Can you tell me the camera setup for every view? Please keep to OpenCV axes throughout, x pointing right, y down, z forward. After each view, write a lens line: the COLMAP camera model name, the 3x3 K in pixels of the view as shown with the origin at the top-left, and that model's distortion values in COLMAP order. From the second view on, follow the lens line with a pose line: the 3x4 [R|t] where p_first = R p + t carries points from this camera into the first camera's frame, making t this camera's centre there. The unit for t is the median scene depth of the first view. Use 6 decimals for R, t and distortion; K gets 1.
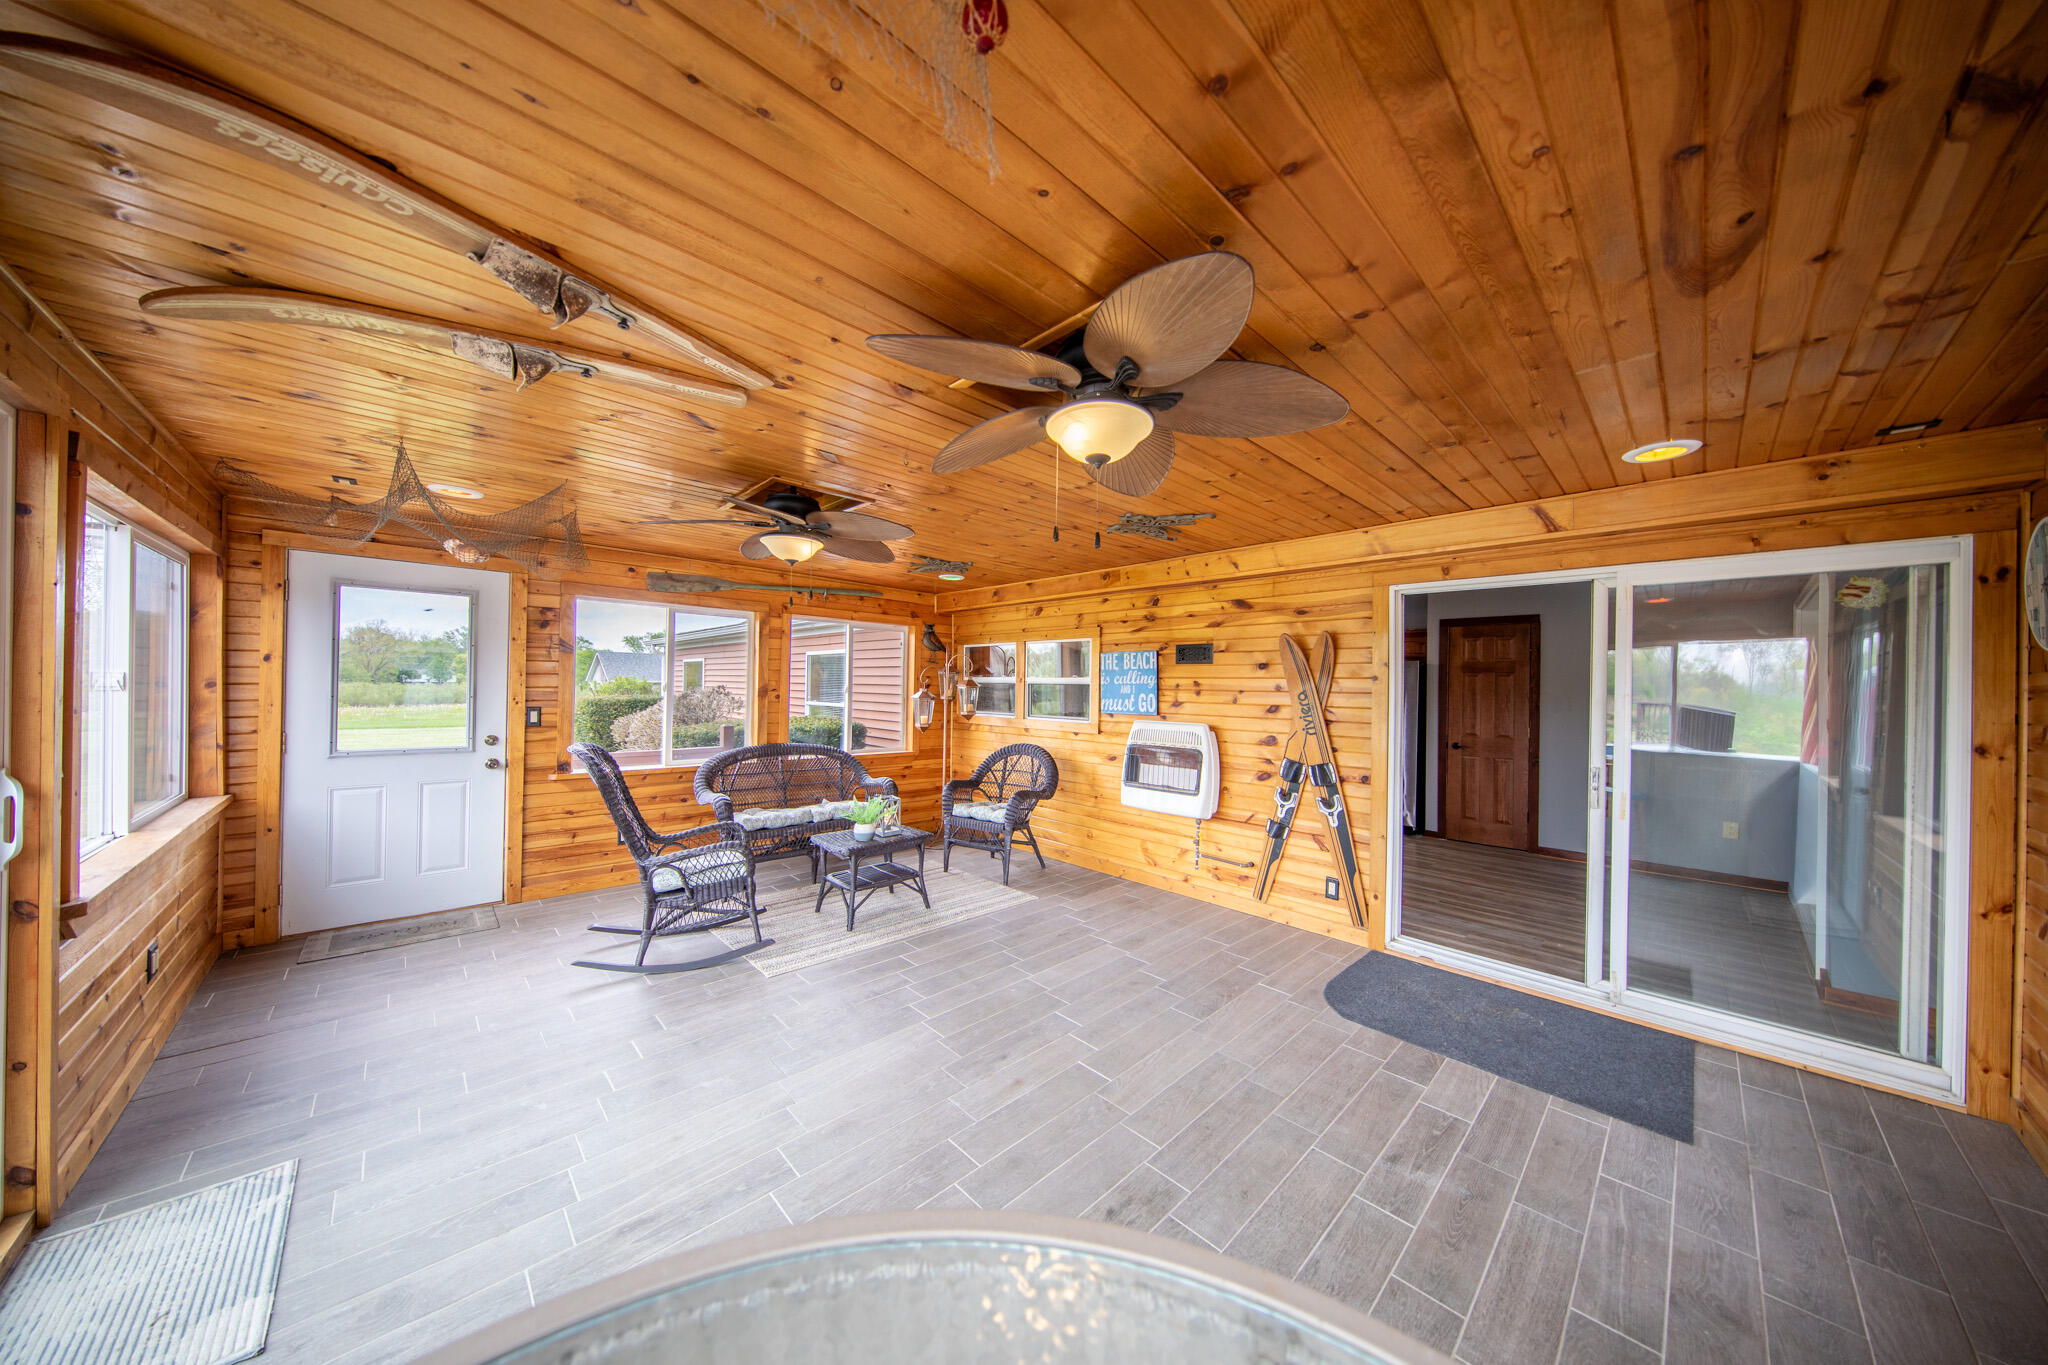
lens RADIAL K [[642.7, 0, 1024.3], [0, 642.7, 685.3], [0, 0, 1]] dist [0.006166, -0.004418]
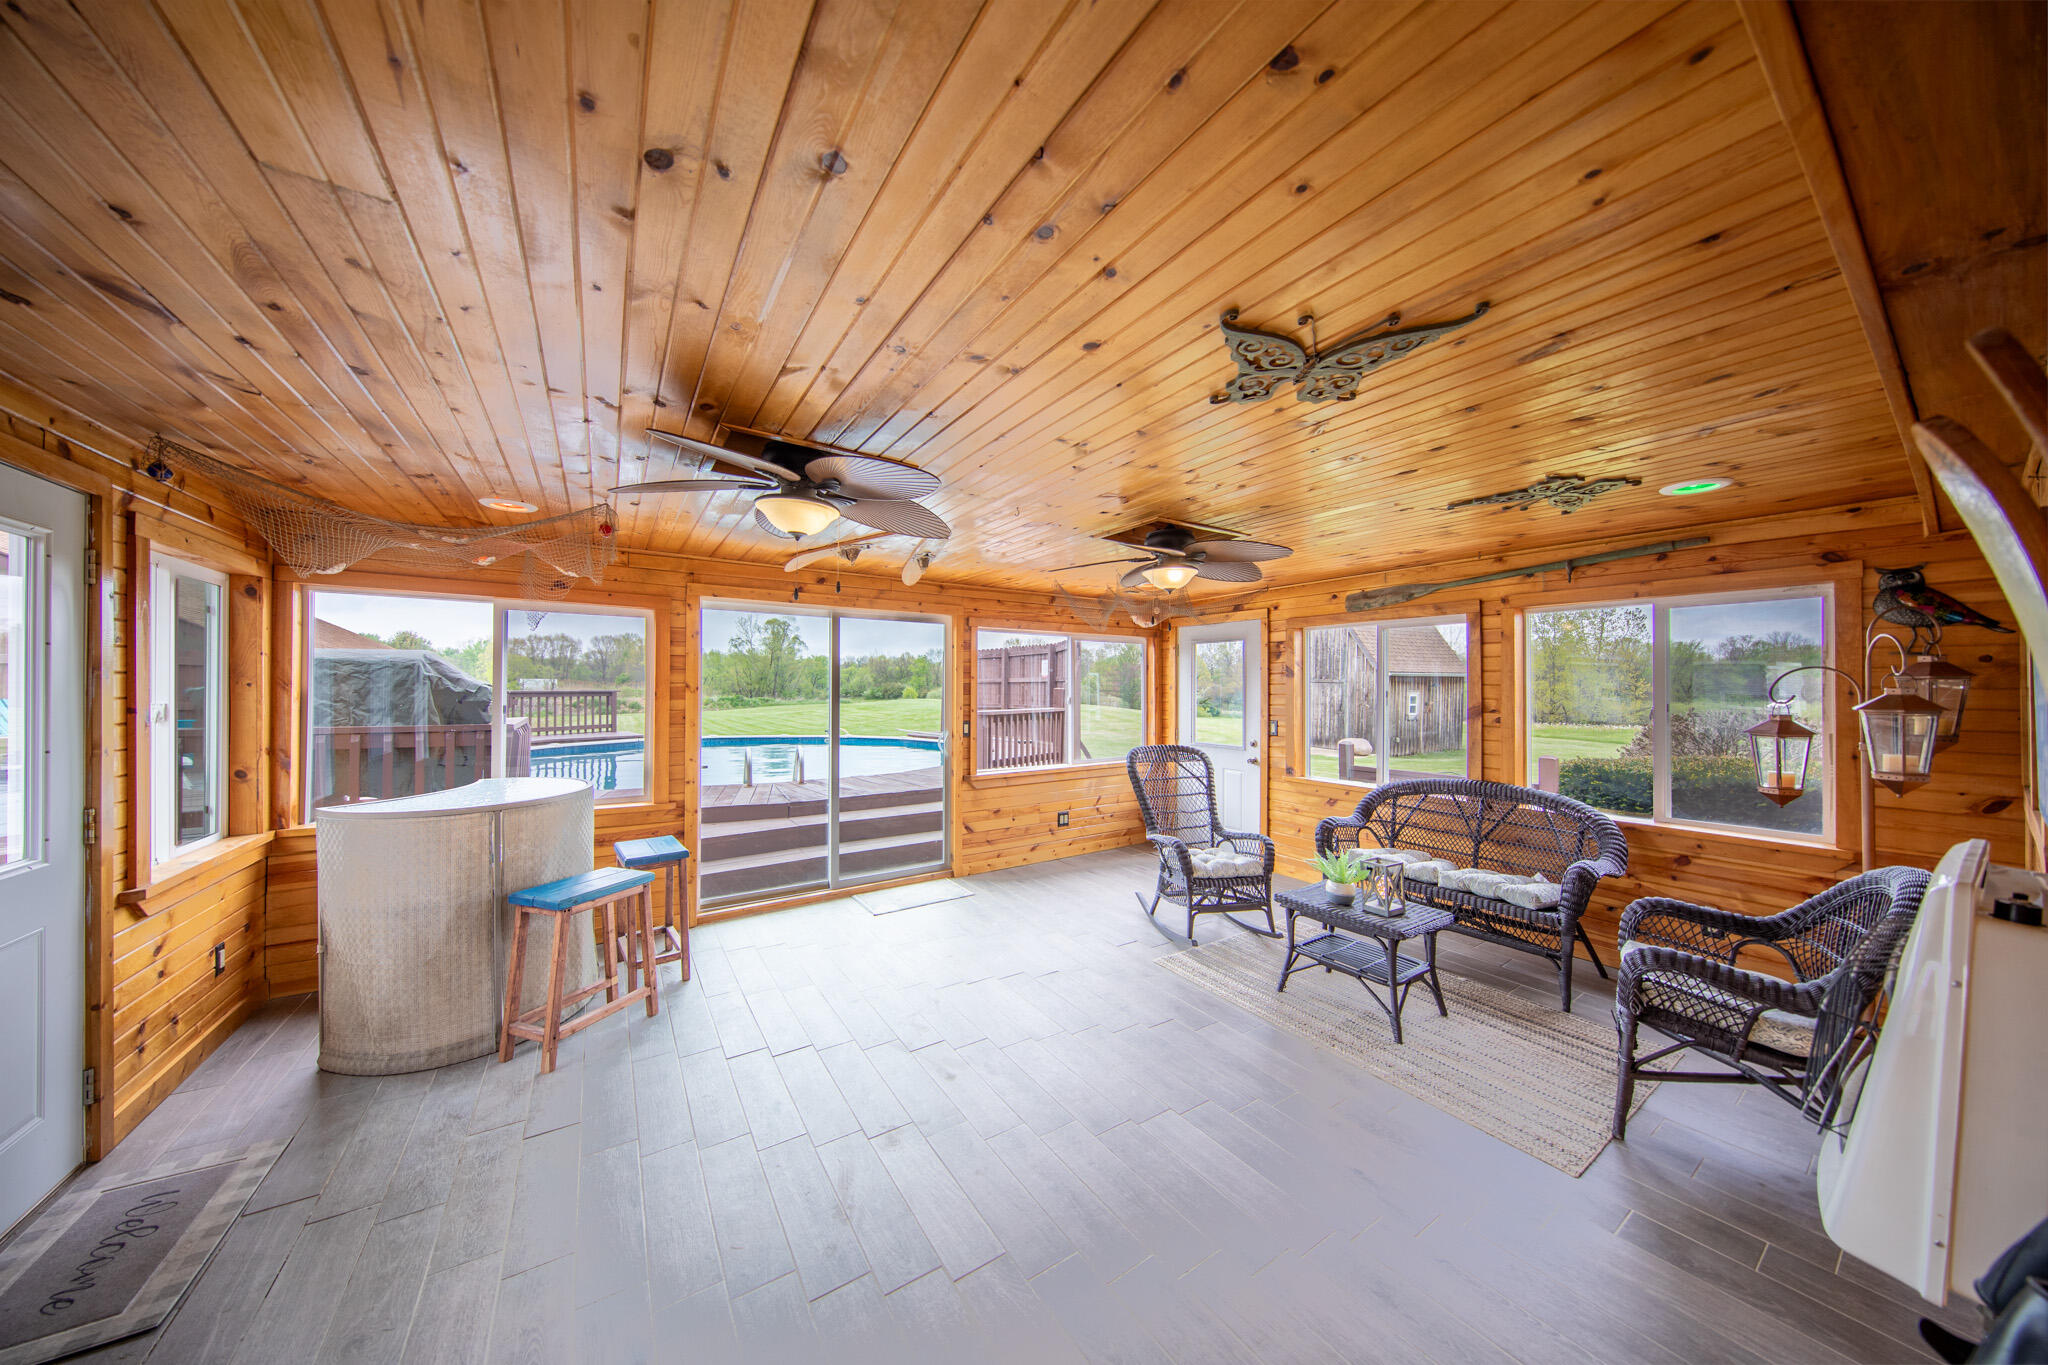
lens RADIAL K [[642.7, 0, 1024.3], [0, 642.7, 685.3], [0, 0, 1]] dist [0.006166, -0.004418]
pose [[-0.183362, -0.024783, -0.982733, 0.583708], [-0.004245, 0.999693, -0.024419, -0.002825], [0.983036, -0.000306, -0.183411, 0.746344]]
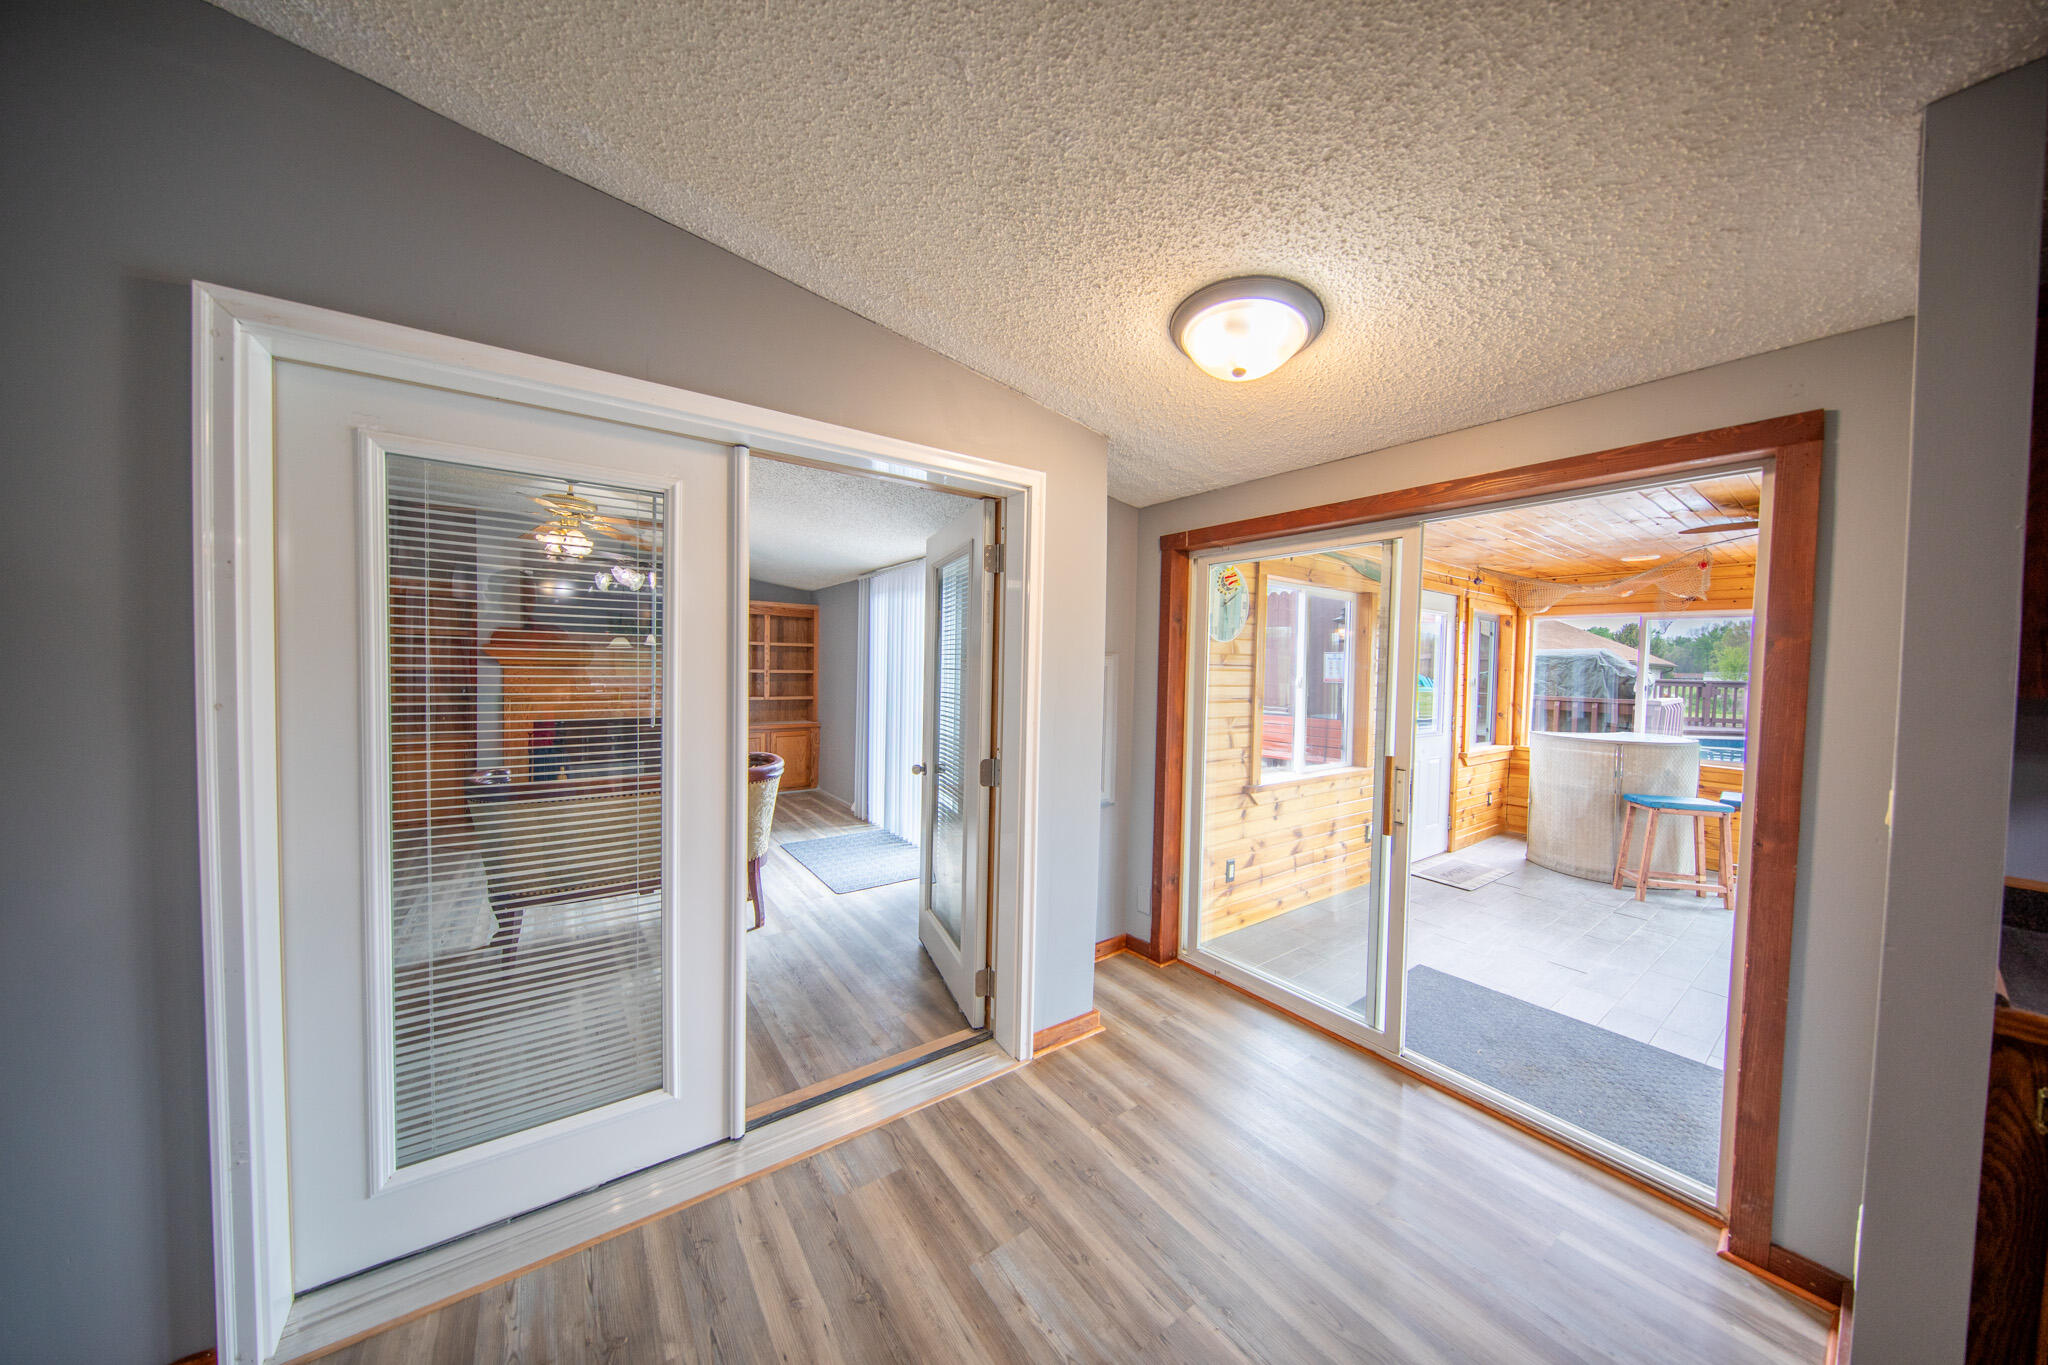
lens RADIAL K [[642.7, 0, 1024.3], [0, 642.7, 685.3], [0, 0, 1]] dist [0.006166, -0.004418]
pose [[-0.990239, -0.041058, 0.133193, 0.914069], [-0.037385, 0.998852, 0.029962, 0.013942], [-0.134270, 0.024691, -0.990637, 1.343154]]
